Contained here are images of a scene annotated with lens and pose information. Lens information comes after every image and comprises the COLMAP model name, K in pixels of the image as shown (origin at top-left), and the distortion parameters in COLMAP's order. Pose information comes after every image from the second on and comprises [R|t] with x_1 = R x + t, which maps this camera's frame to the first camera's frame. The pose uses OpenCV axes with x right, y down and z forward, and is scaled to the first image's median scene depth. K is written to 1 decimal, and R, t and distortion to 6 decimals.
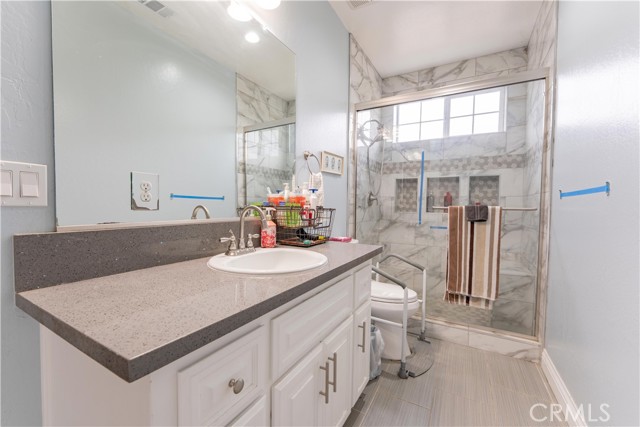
lens RADIAL K [[256.2, 0, 319.5], [0, 256.2, 214.8], [0, 0, 1]] dist [0.000615, -0.000711]
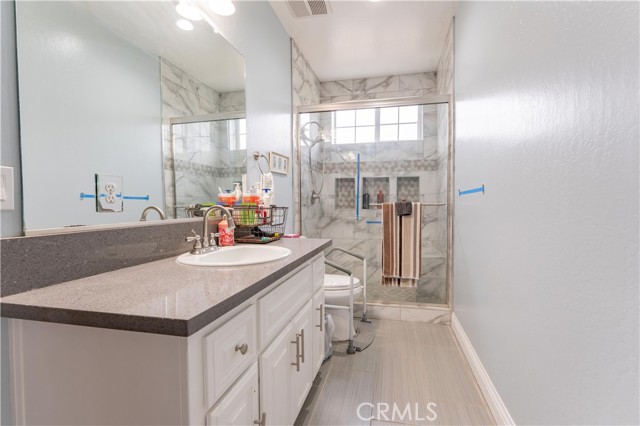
lens RADIAL K [[301.2, 0, 321.2], [0, 301.2, 213.4], [0, 0, 1]] dist [0.000998, -0.000179]
pose [[0.957198, -0.026039, 0.288261, -0.164519], [0.027427, 0.999623, -0.000778, 0.007339], [-0.288132, 0.008651, 0.957552, -0.240716]]
